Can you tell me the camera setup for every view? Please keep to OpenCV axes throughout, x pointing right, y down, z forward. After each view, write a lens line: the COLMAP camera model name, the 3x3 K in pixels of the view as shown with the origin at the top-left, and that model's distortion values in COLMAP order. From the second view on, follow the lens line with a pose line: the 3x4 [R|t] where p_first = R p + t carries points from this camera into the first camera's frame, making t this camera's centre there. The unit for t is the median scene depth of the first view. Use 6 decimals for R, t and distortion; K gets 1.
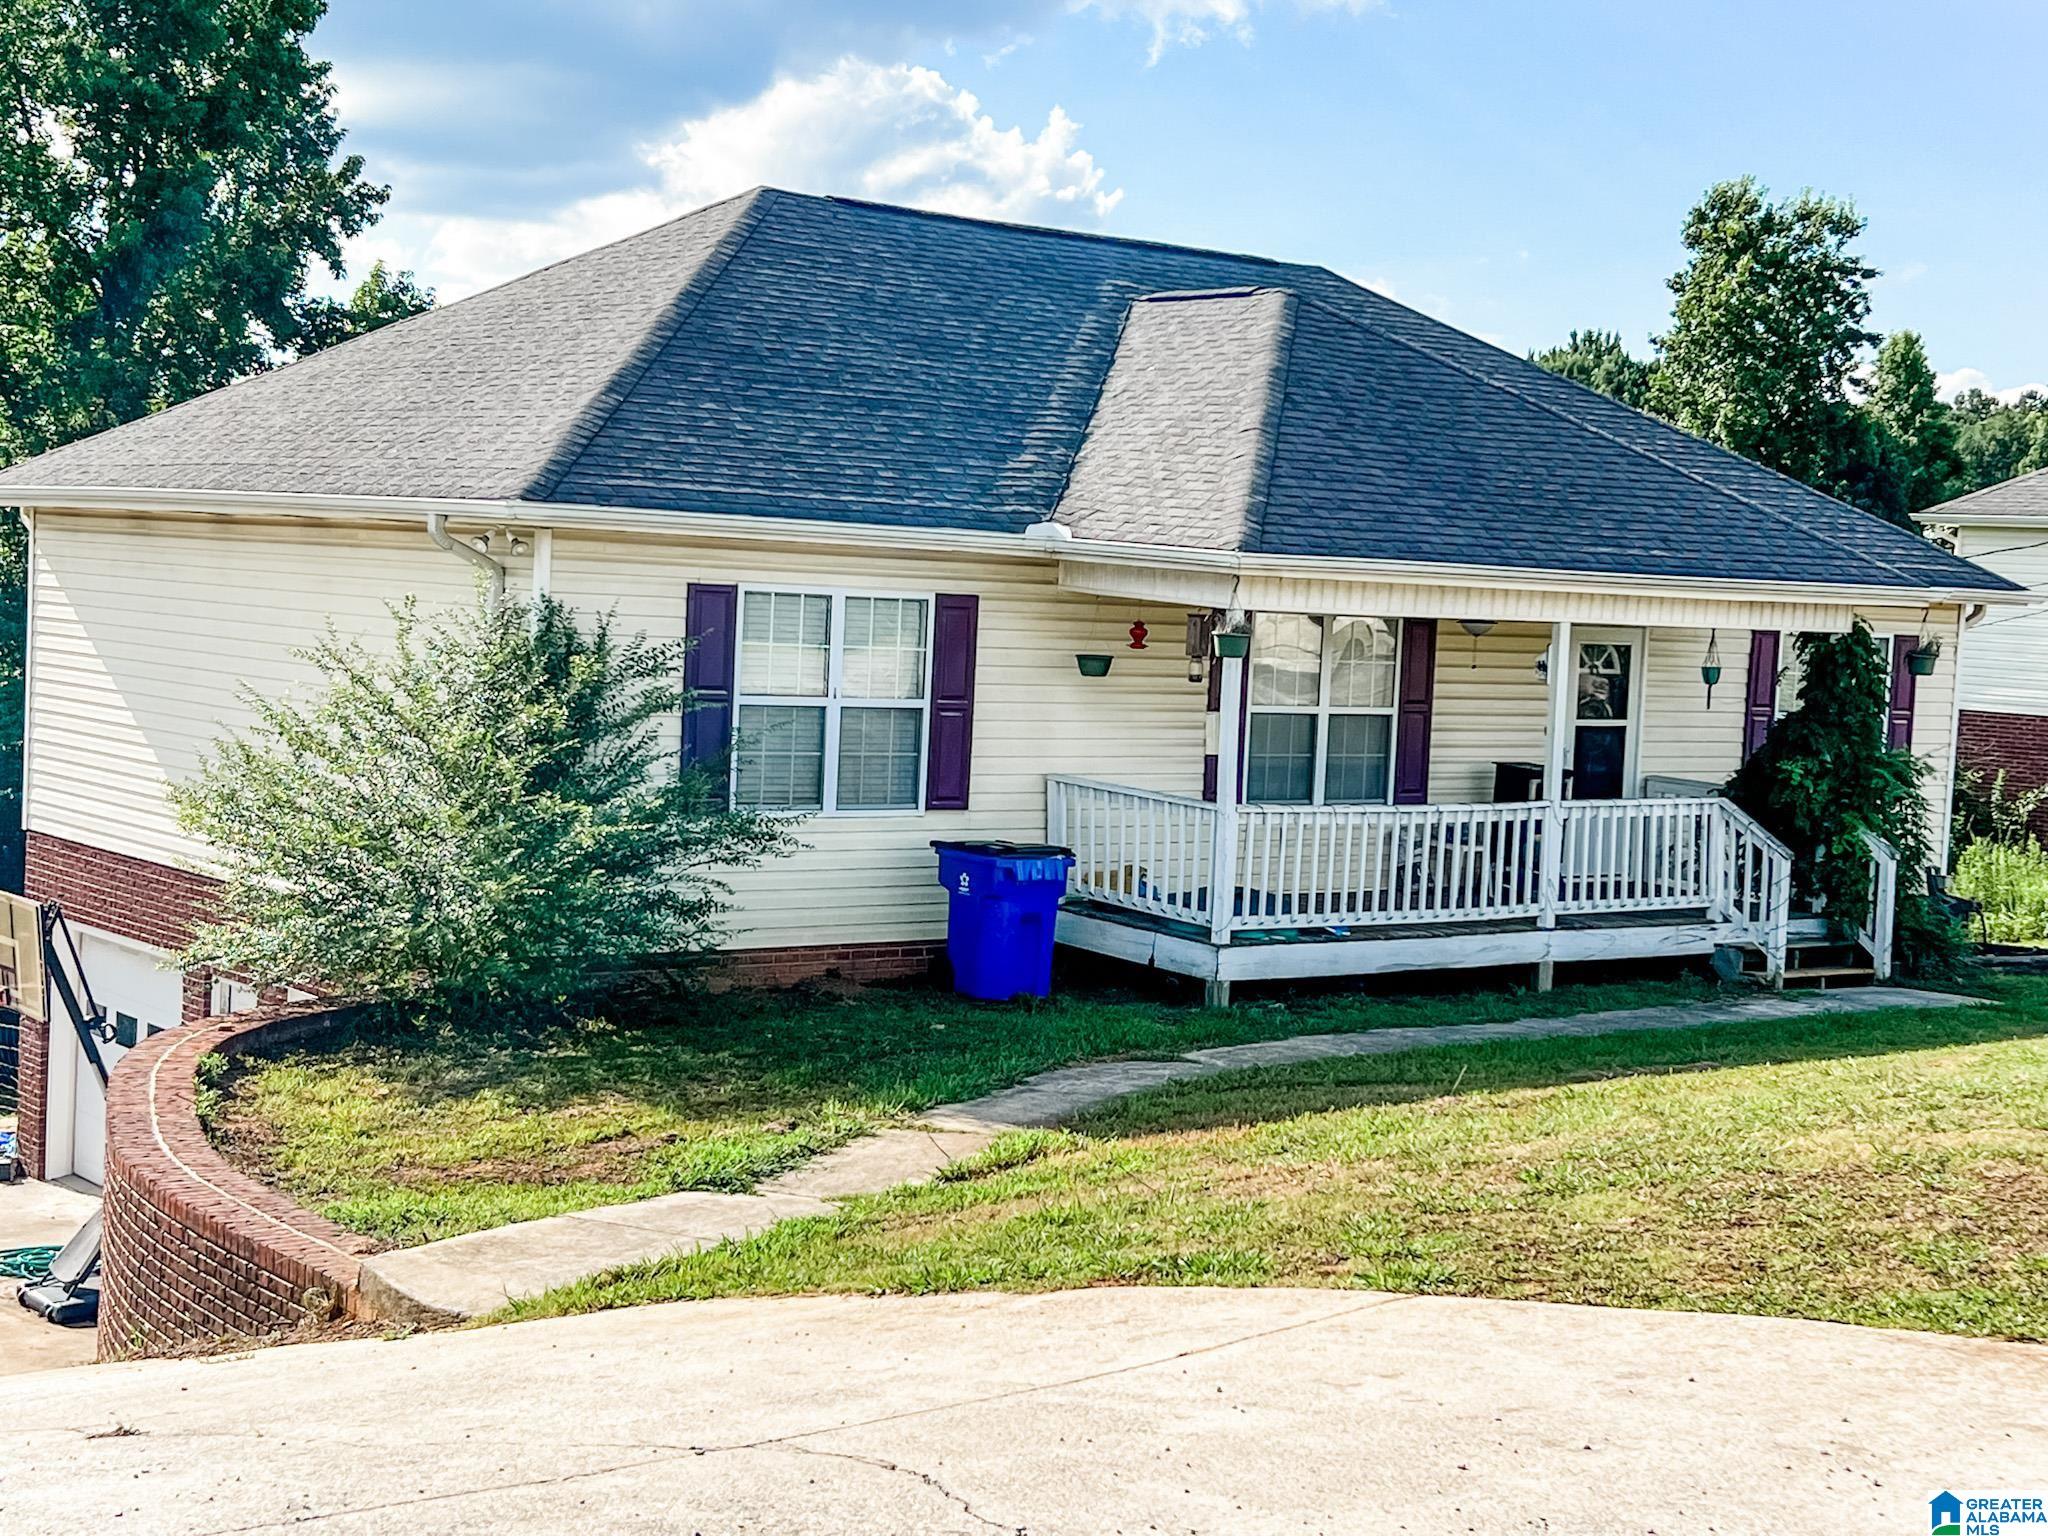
lens RADIAL K [[3094.8, 0, 1044.9], [0, 3094.8, 819.9], [0, 0, 1]] dist [0.123219, 0.000000]
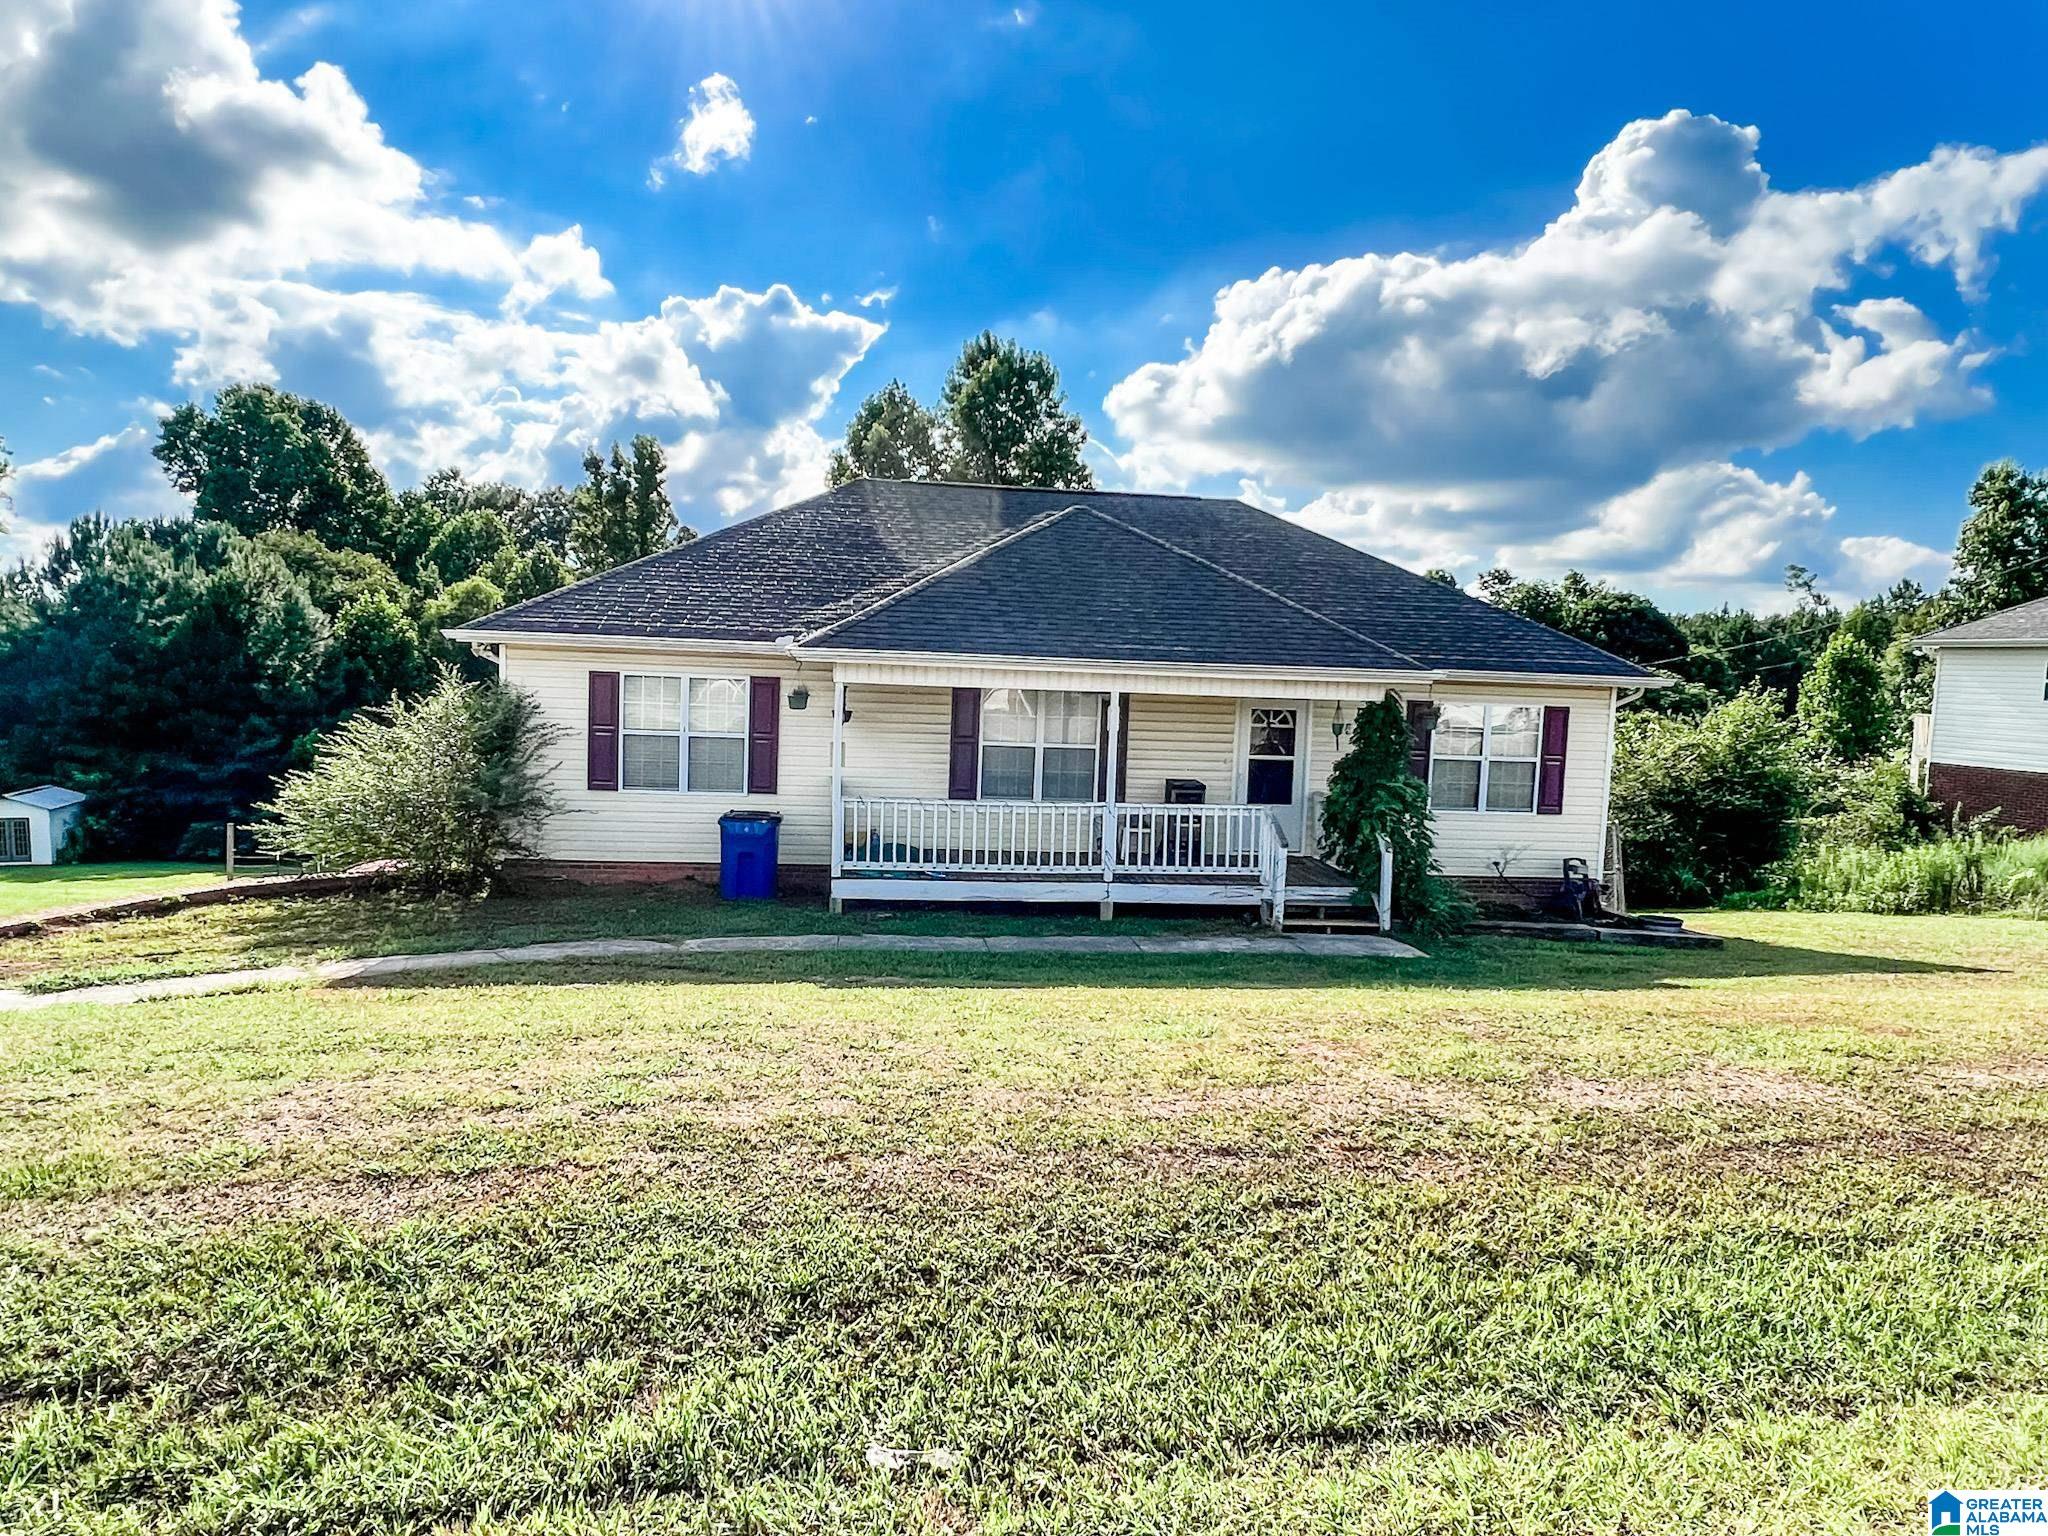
lens RADIAL K [[1317.0, 0, 1030.7], [0, 1317.0, 662.8], [0, 0, 1]] dist [0.023710, 0.005258]
pose [[0.851585, -0.021446, -0.523778, 0.457390], [-0.036349, 0.994342, -0.099810, -0.007468], [0.522956, 0.104036, 0.845987, 0.364562]]
